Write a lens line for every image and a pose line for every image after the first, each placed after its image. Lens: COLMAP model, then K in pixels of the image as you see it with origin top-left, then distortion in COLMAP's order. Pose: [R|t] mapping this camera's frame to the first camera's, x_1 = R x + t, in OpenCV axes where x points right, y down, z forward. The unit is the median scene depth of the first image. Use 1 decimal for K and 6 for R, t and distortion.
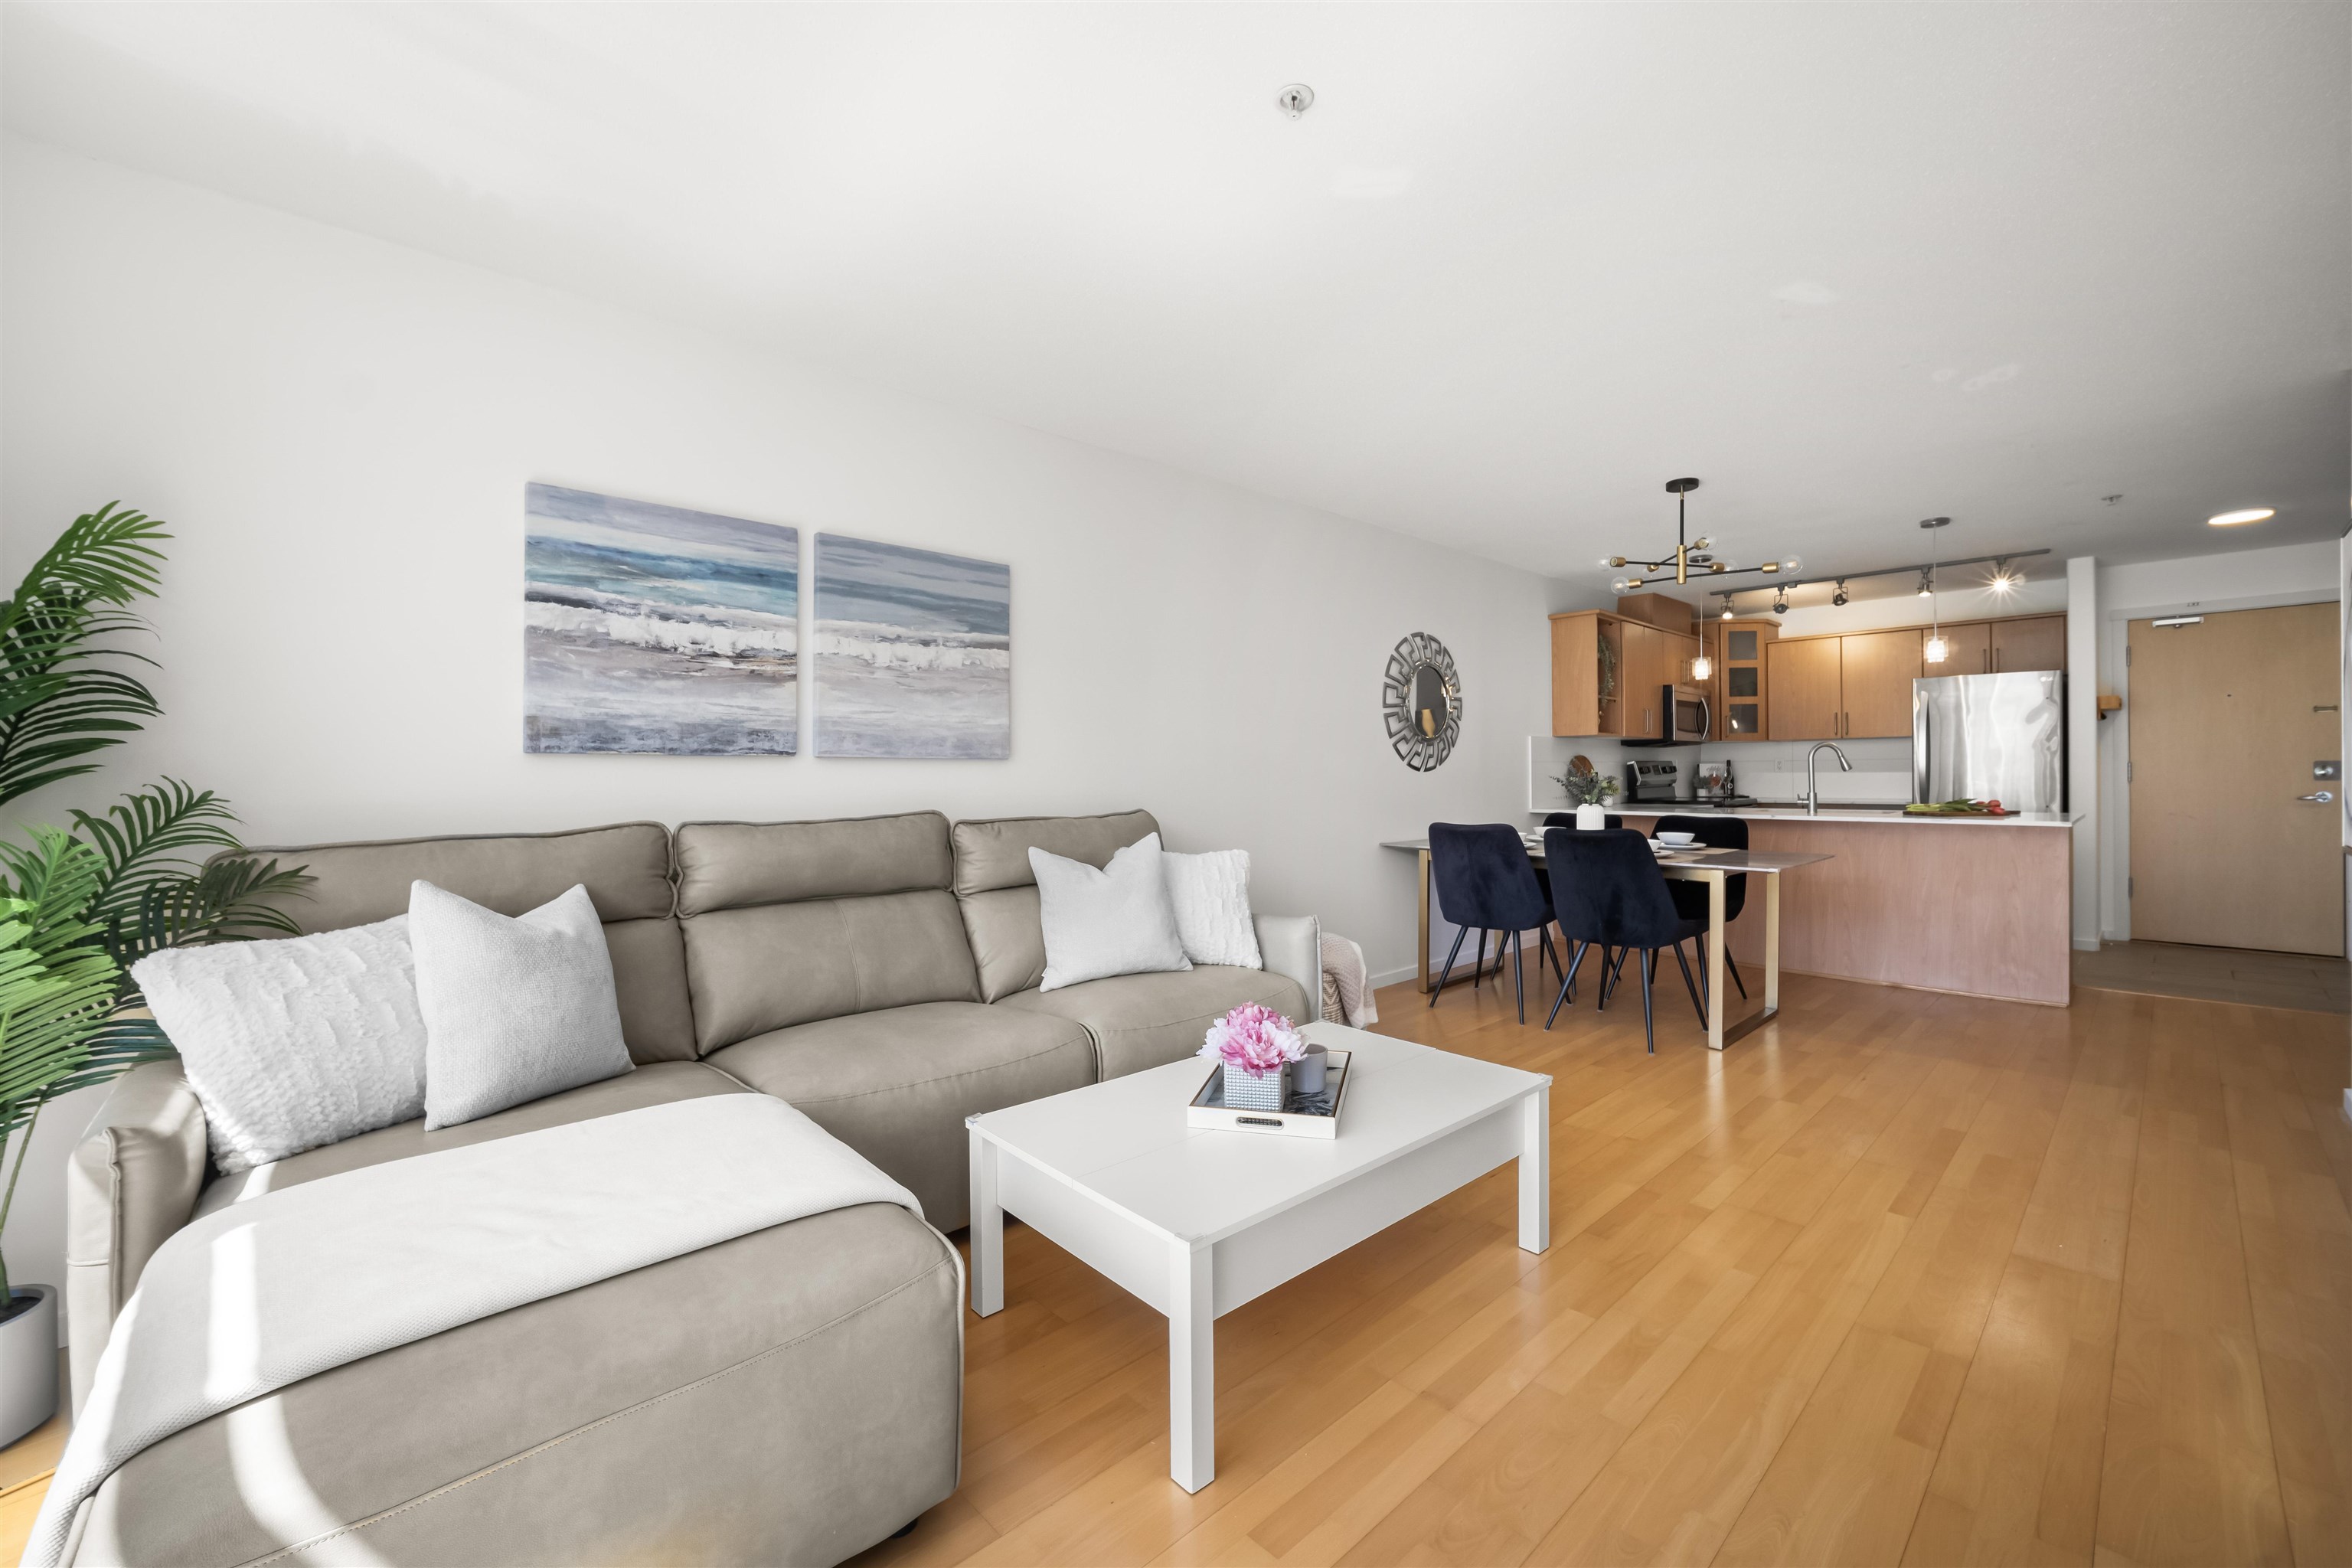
lens RADIAL K [[942.8, 0, 1173.0], [0, 942.8, 778.2], [0, 0, 1]] dist [-0.025359, 0.005694]
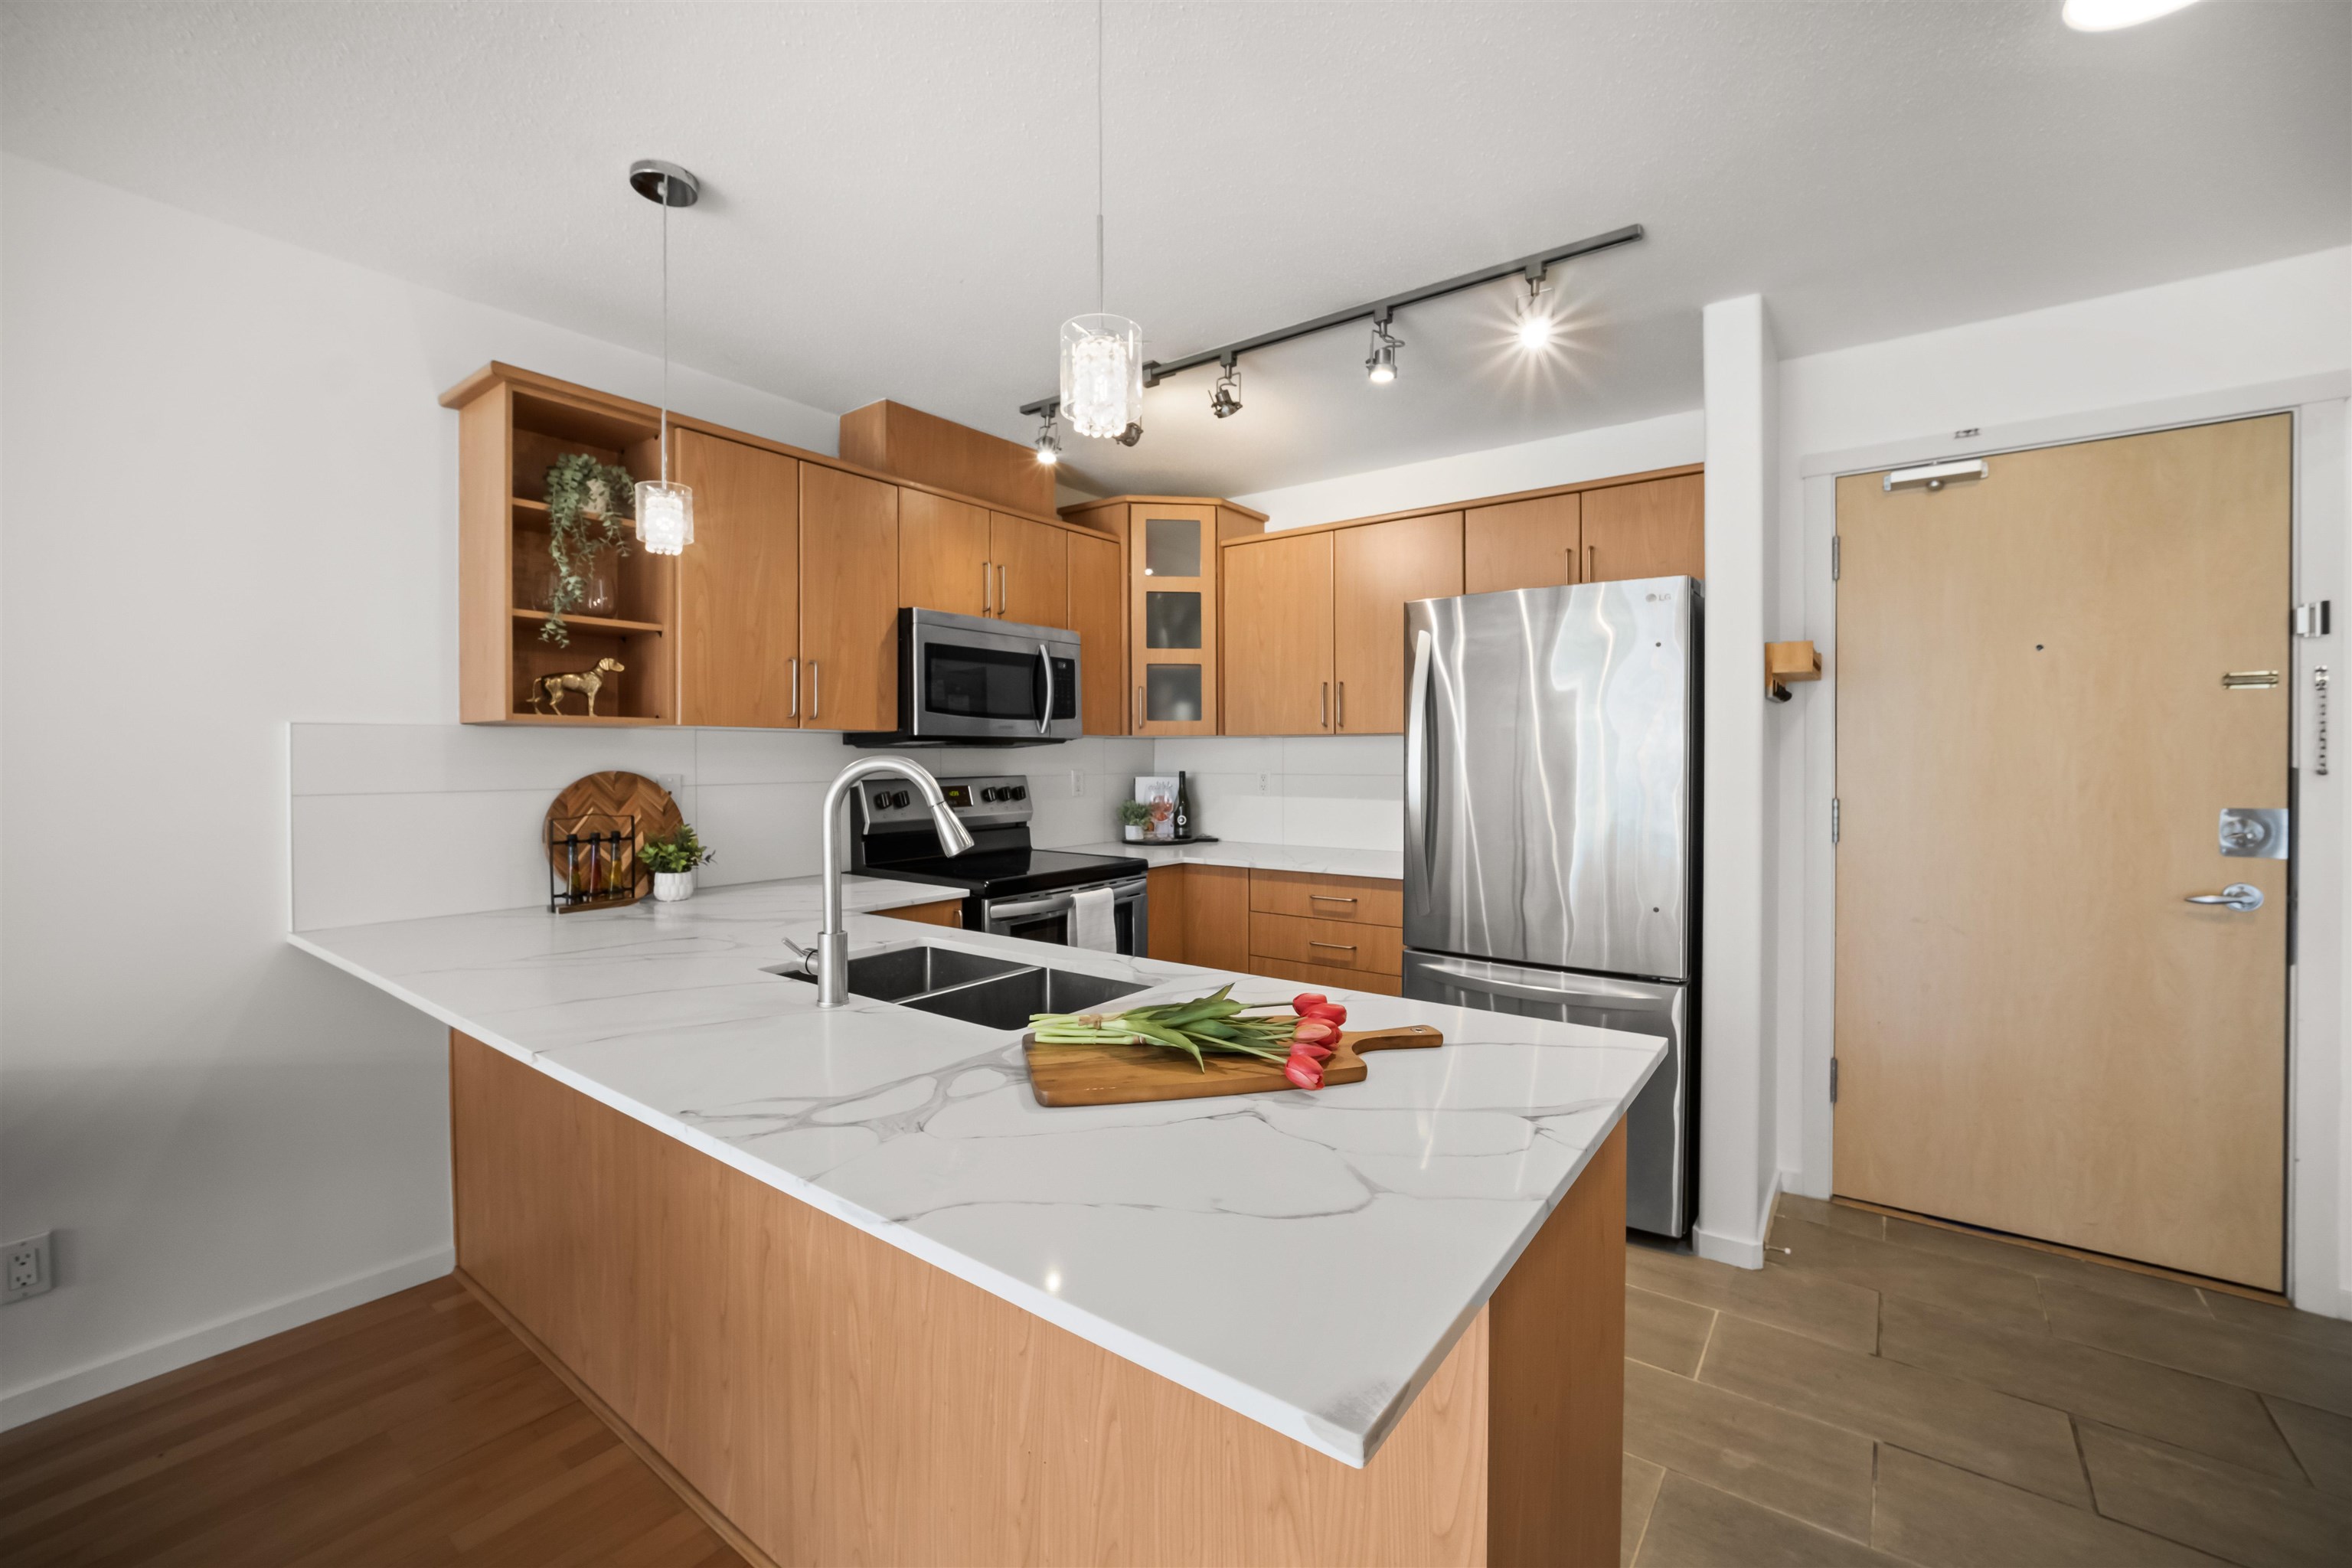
lens RADIAL K [[961.7, 0, 1156.8], [0, 961.7, 765.7], [0, 0, 1]] dist [-0.012655, 0.000130]
pose [[0.985407, 0.005655, 0.170121, 1.246932], [-0.006311, 0.999975, 0.003315, -0.062397], [-0.170098, -0.004340, 0.985418, 1.181106]]
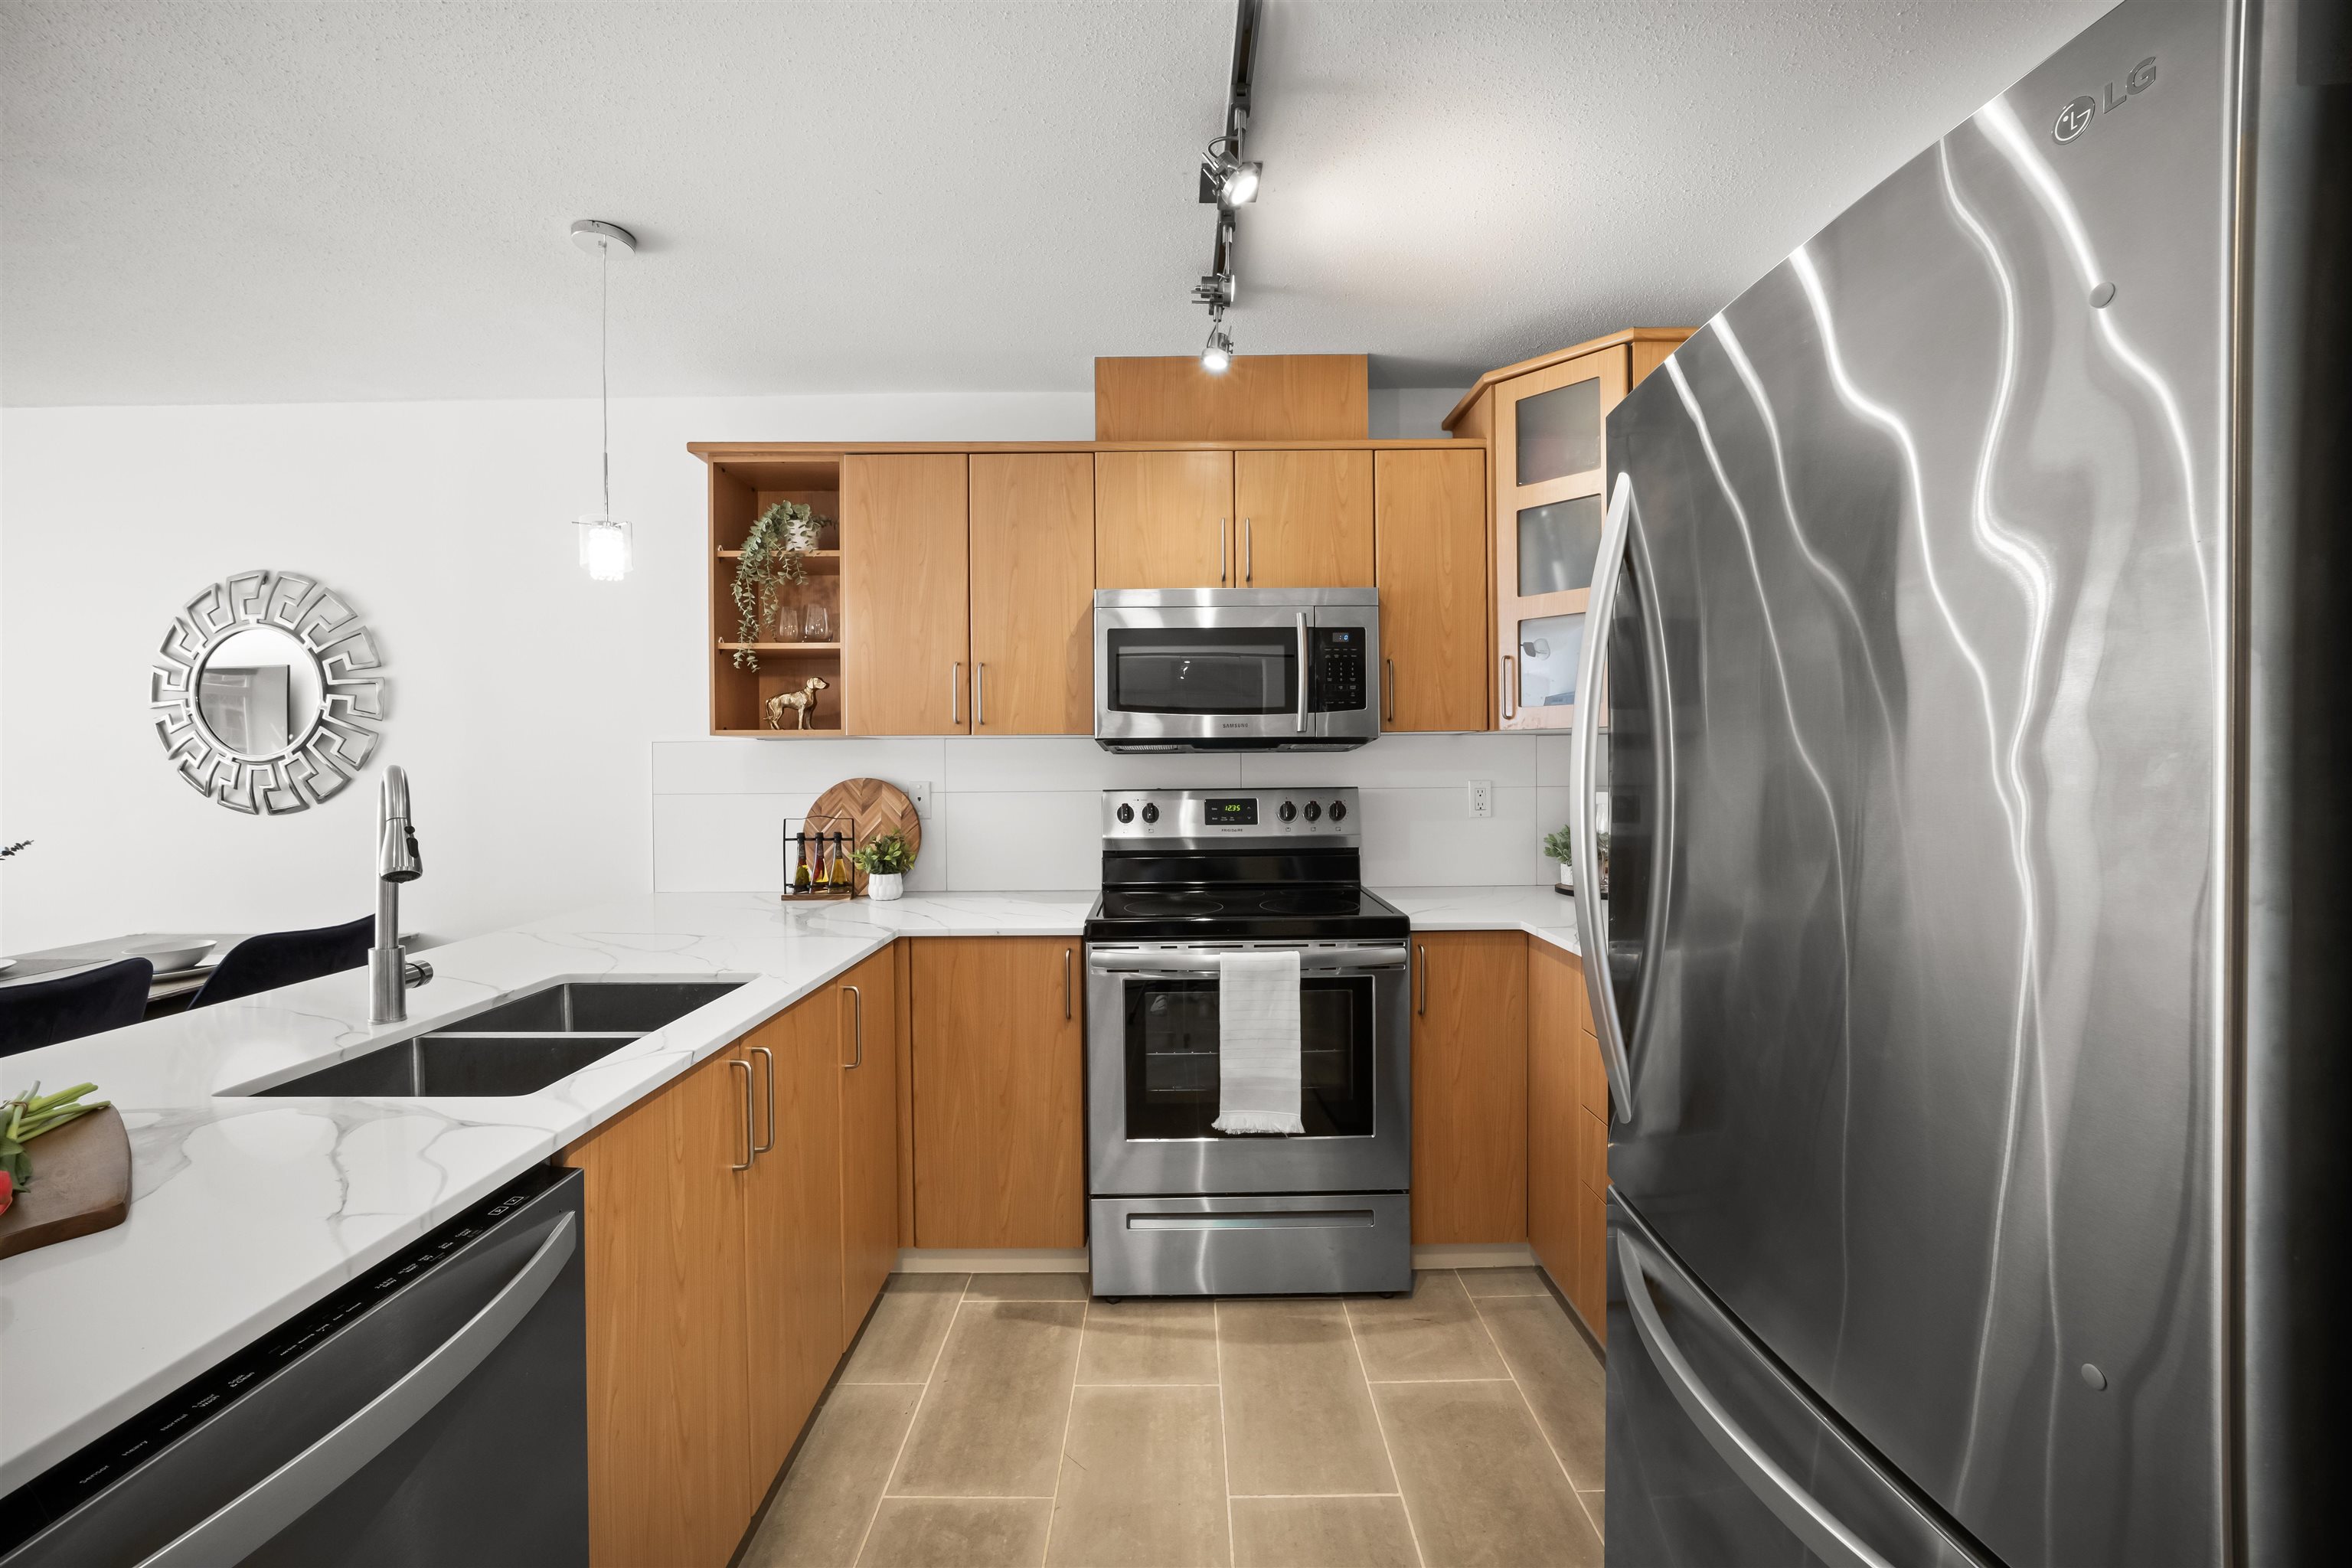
lens RADIAL K [[942.8, 0, 1173.0], [0, 942.8, 778.2], [0, 0, 1]] dist [-0.025359, 0.005694]
pose [[0.736173, 0.013116, -0.676666, 1.773759], [-0.002981, 0.999865, 0.016138, -0.067630], [0.676786, -0.009863, 0.736113, 1.624046]]
